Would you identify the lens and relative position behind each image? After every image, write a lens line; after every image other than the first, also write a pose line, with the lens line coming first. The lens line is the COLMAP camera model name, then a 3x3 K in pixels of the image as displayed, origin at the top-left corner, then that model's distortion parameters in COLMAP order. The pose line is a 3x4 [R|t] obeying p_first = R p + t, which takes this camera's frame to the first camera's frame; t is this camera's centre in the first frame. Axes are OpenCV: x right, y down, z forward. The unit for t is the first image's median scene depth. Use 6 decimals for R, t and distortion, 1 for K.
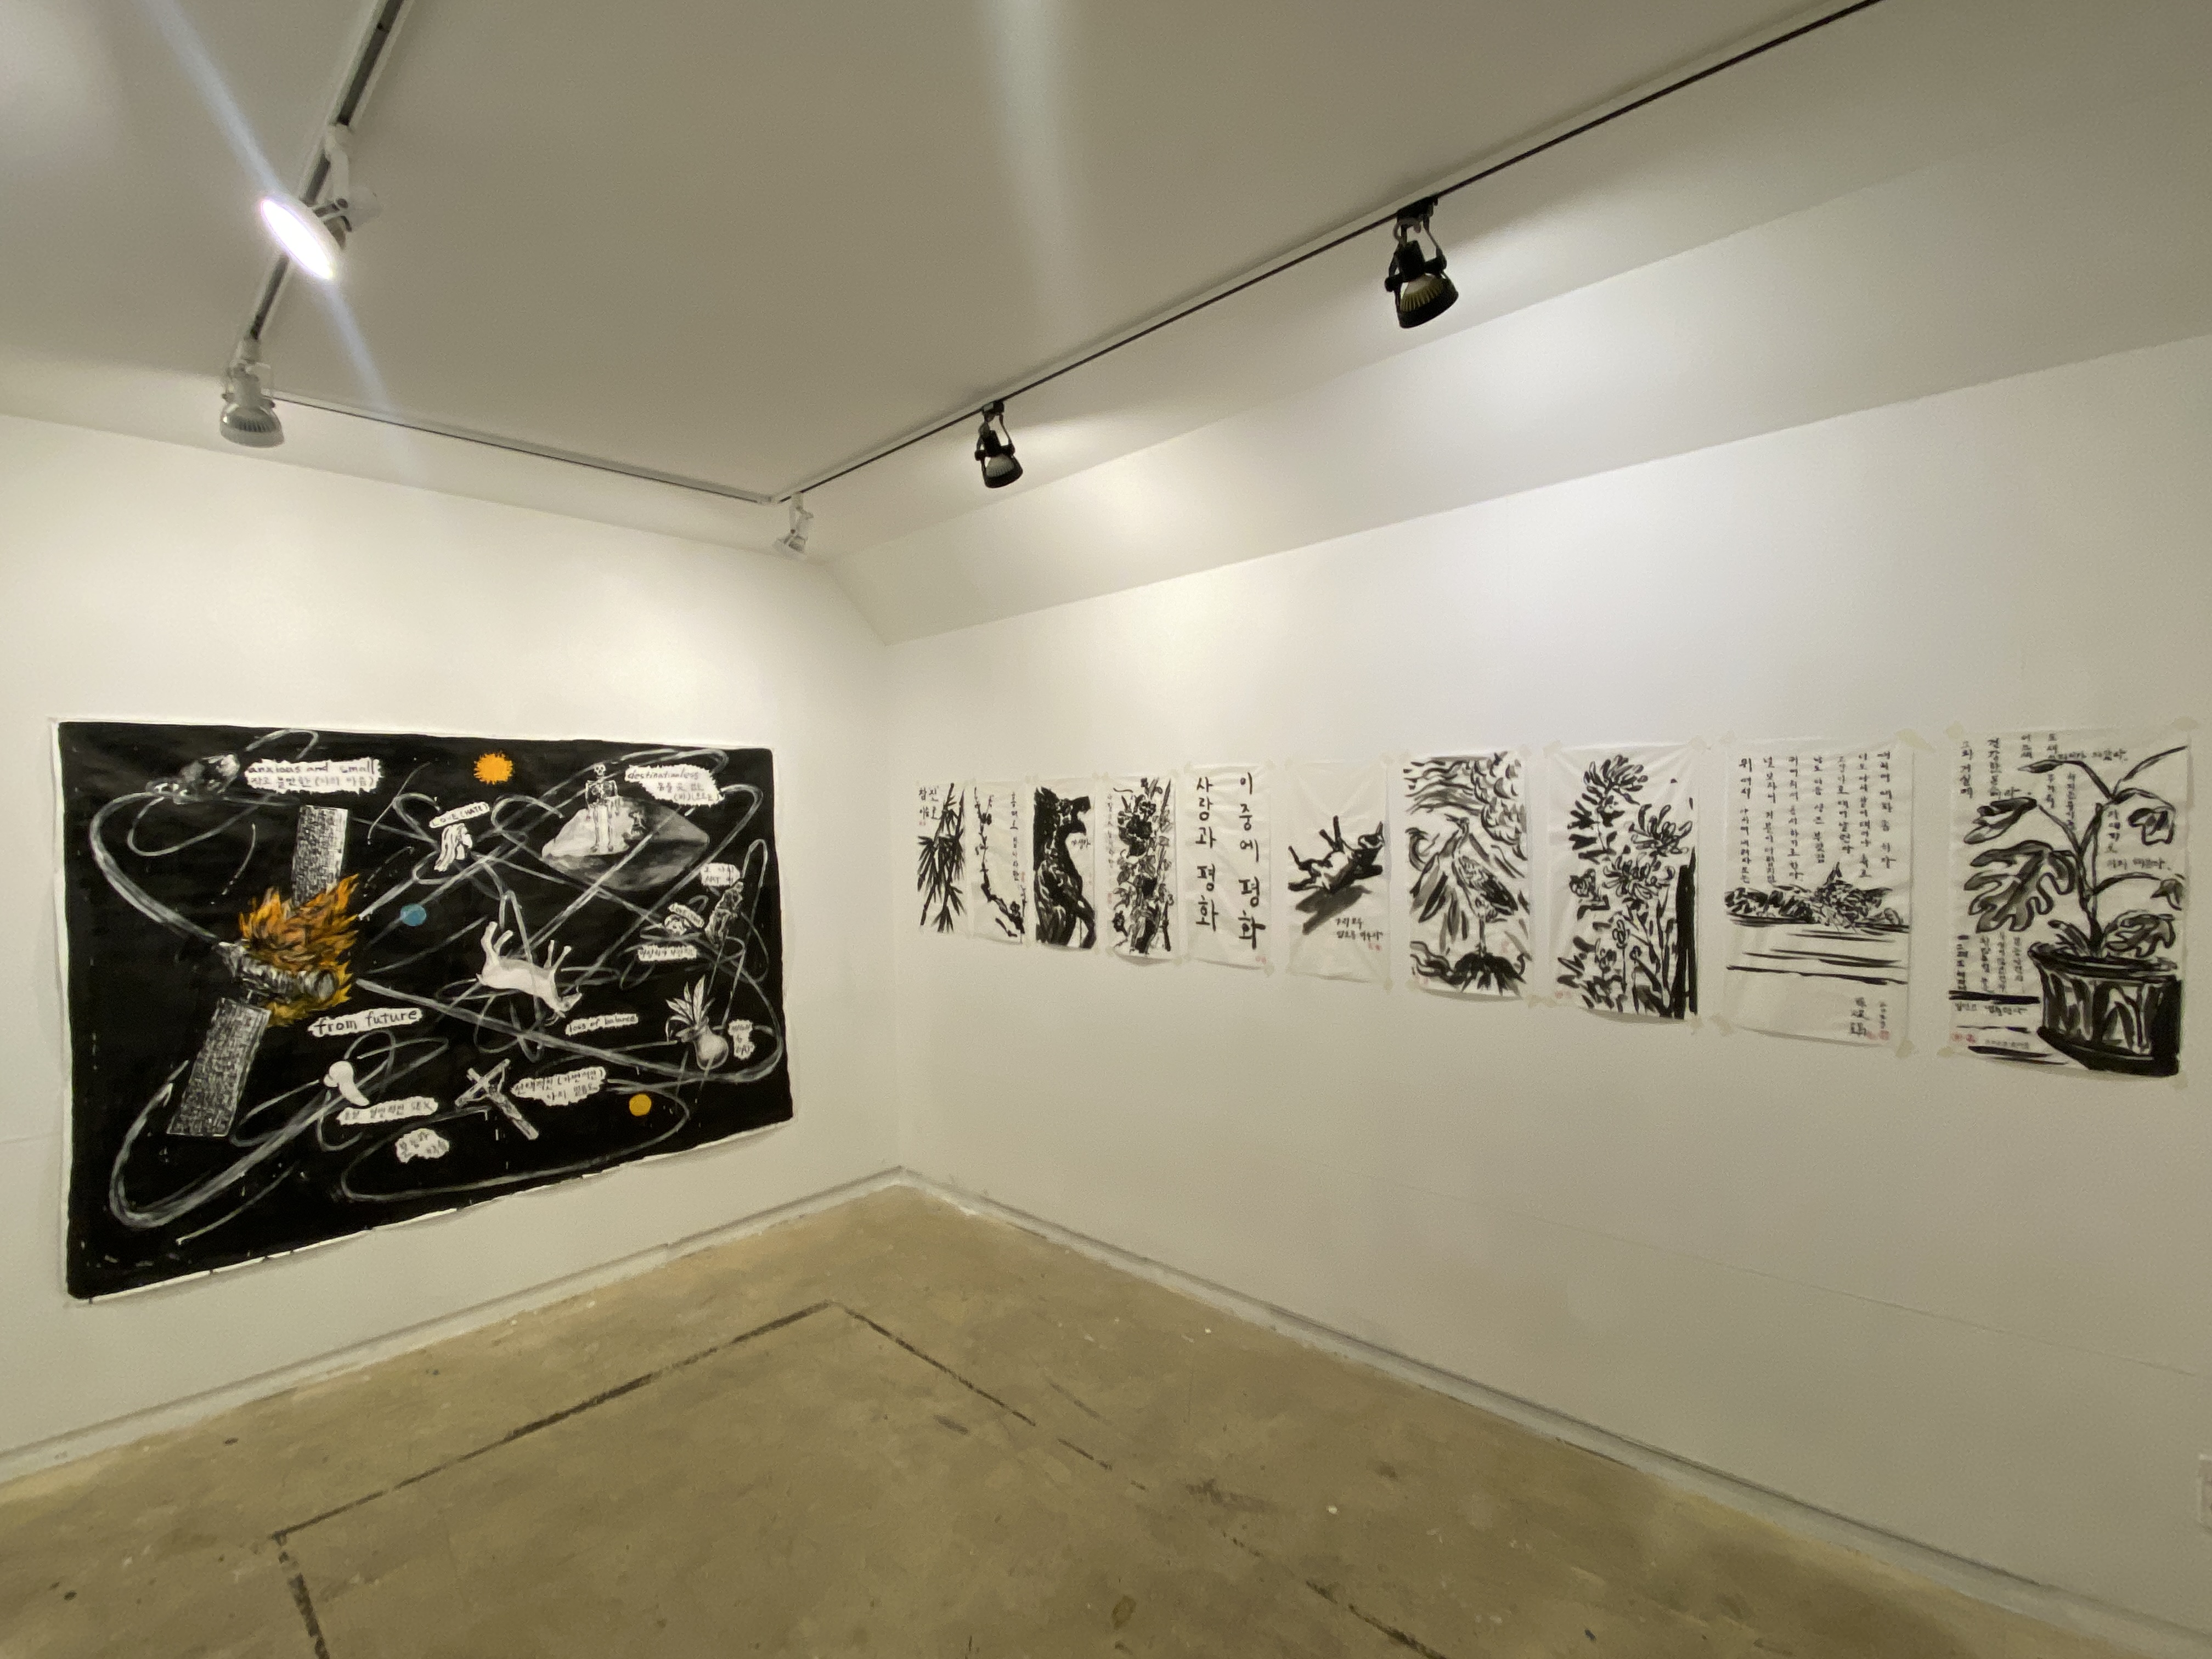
lens RADIAL K [[936.3, 0, 1109.5], [0, 936.3, 810.6], [0, 0, 1]] dist [-0.026090, -0.003508]
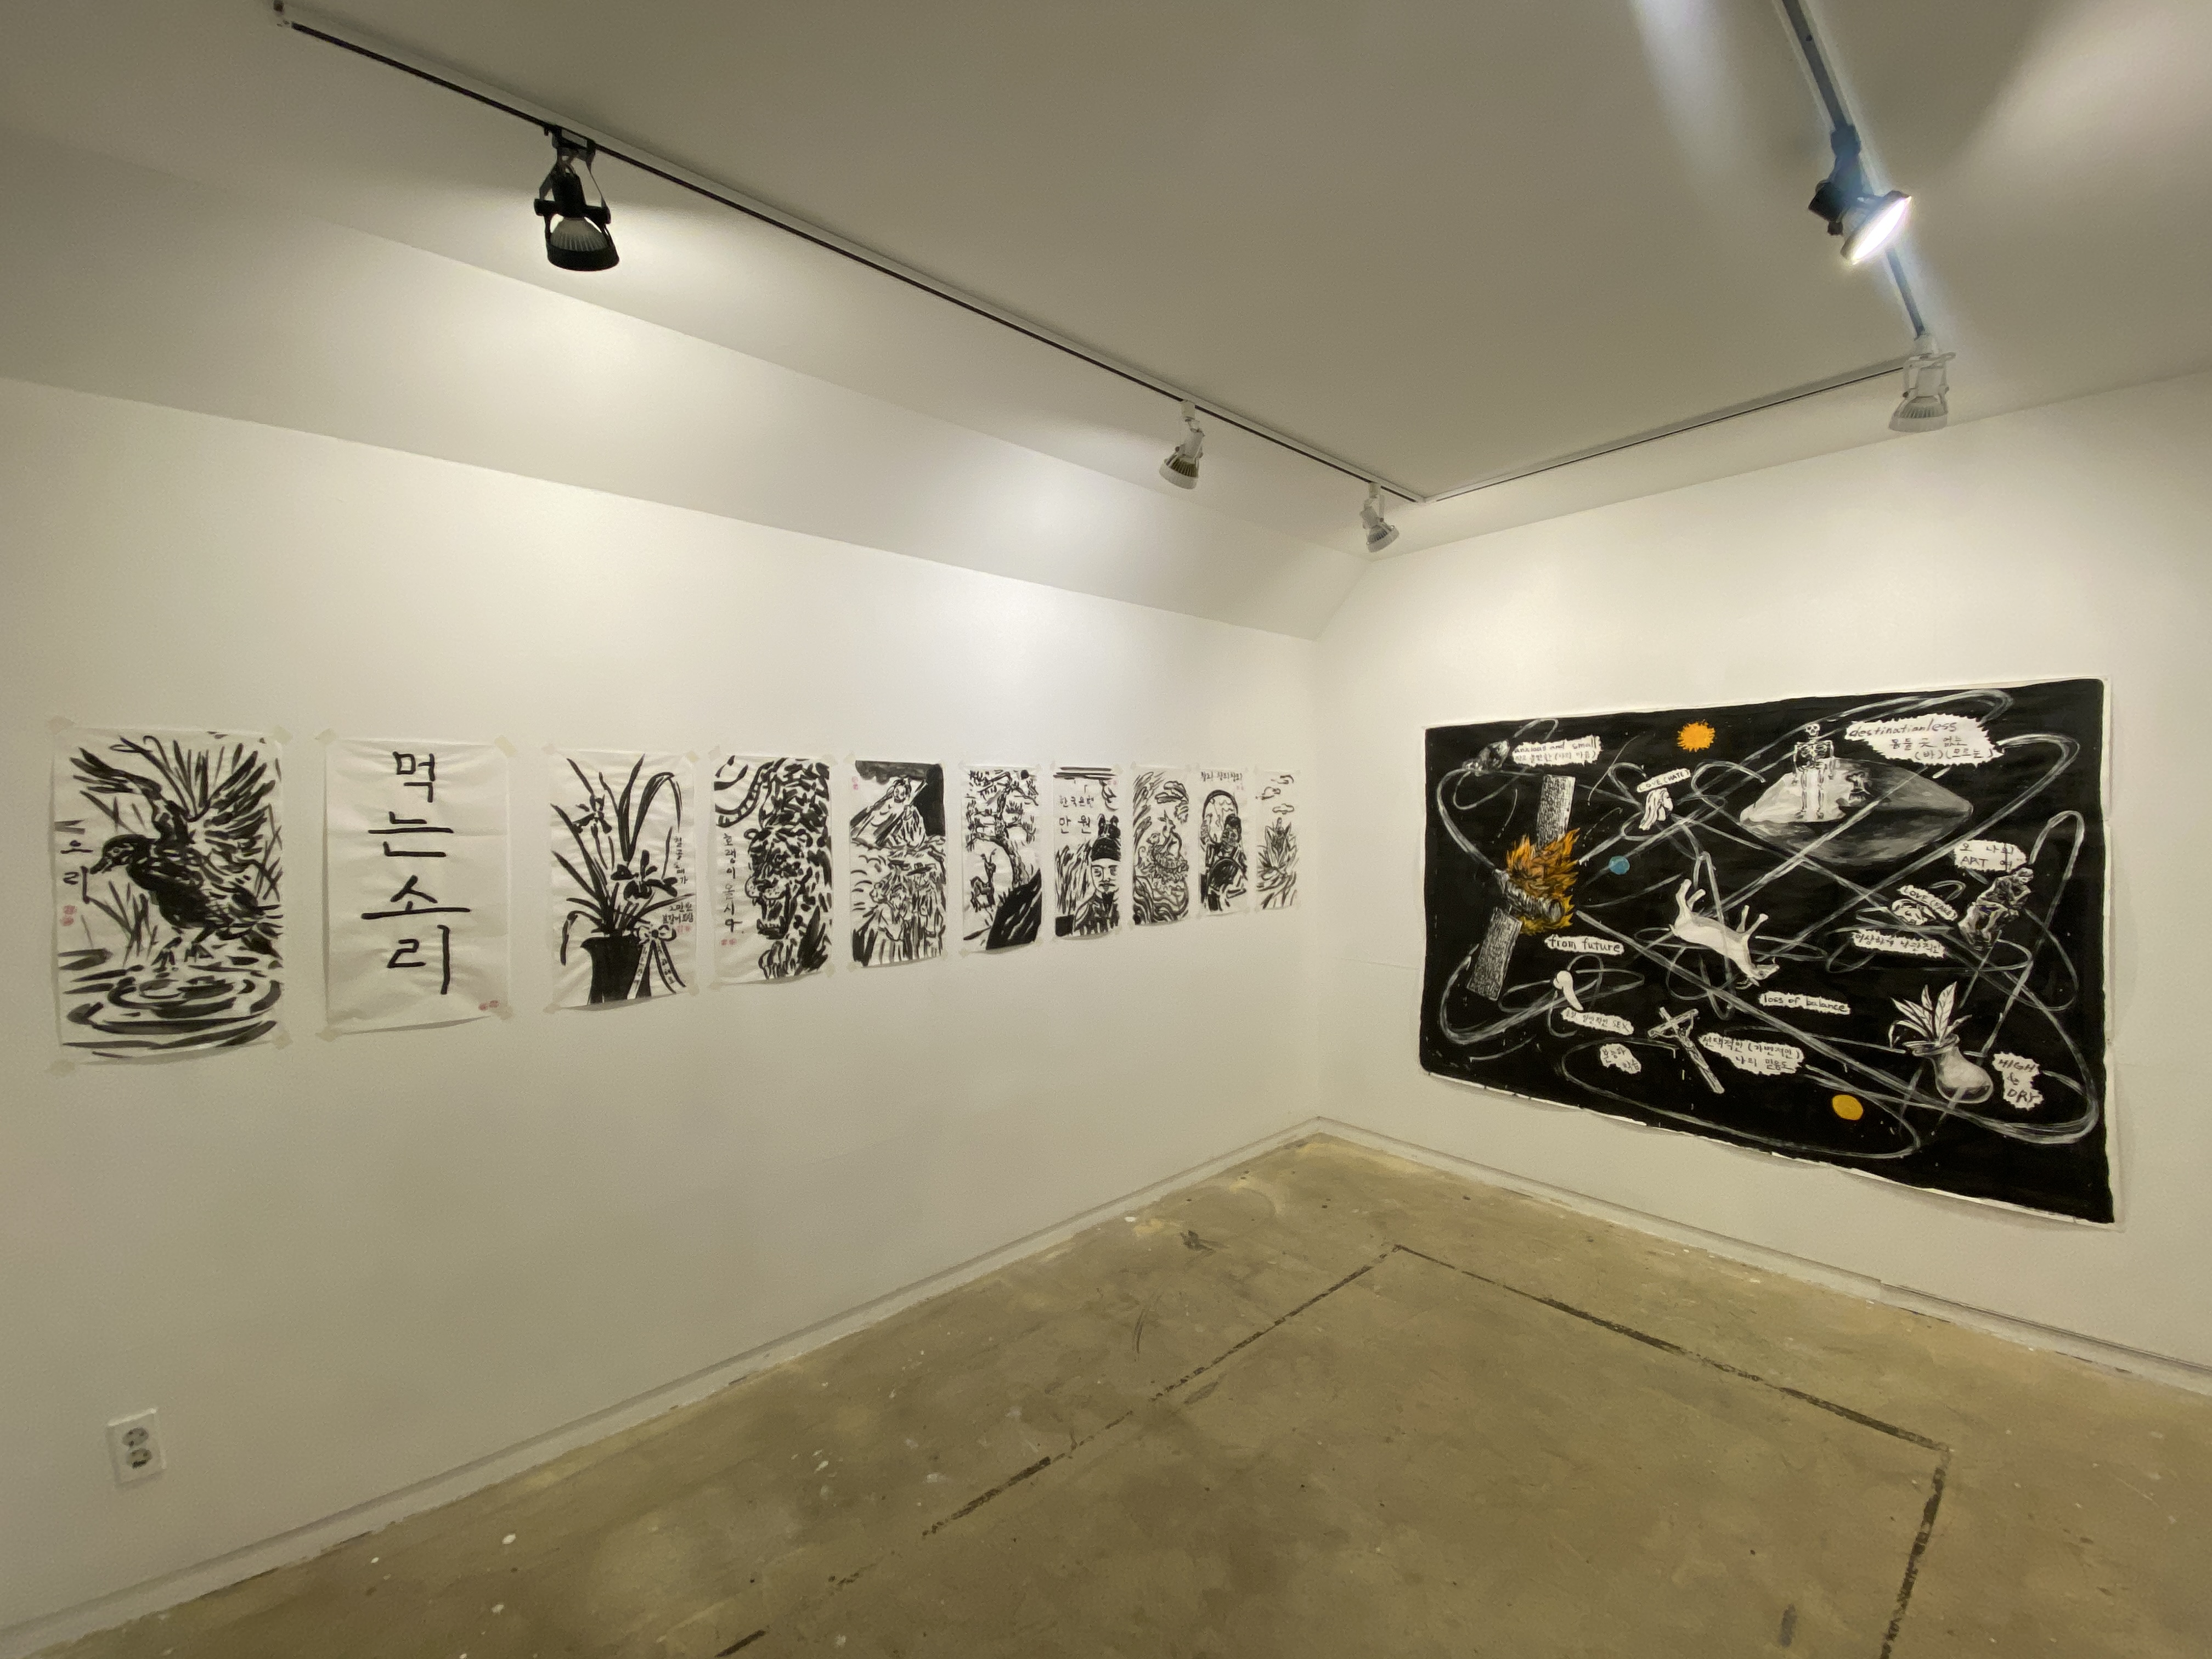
lens RADIAL K [[878.7, 0, 1114.9], [0, 878.7, 807.1], [0, 0, 1]] dist [-0.035828, -0.002312]
pose [[-0.094075, 0.029265, -0.995135, 0.471284], [0.022916, 0.999367, 0.027223, -0.008128], [0.995301, -0.020244, -0.094686, 0.514040]]
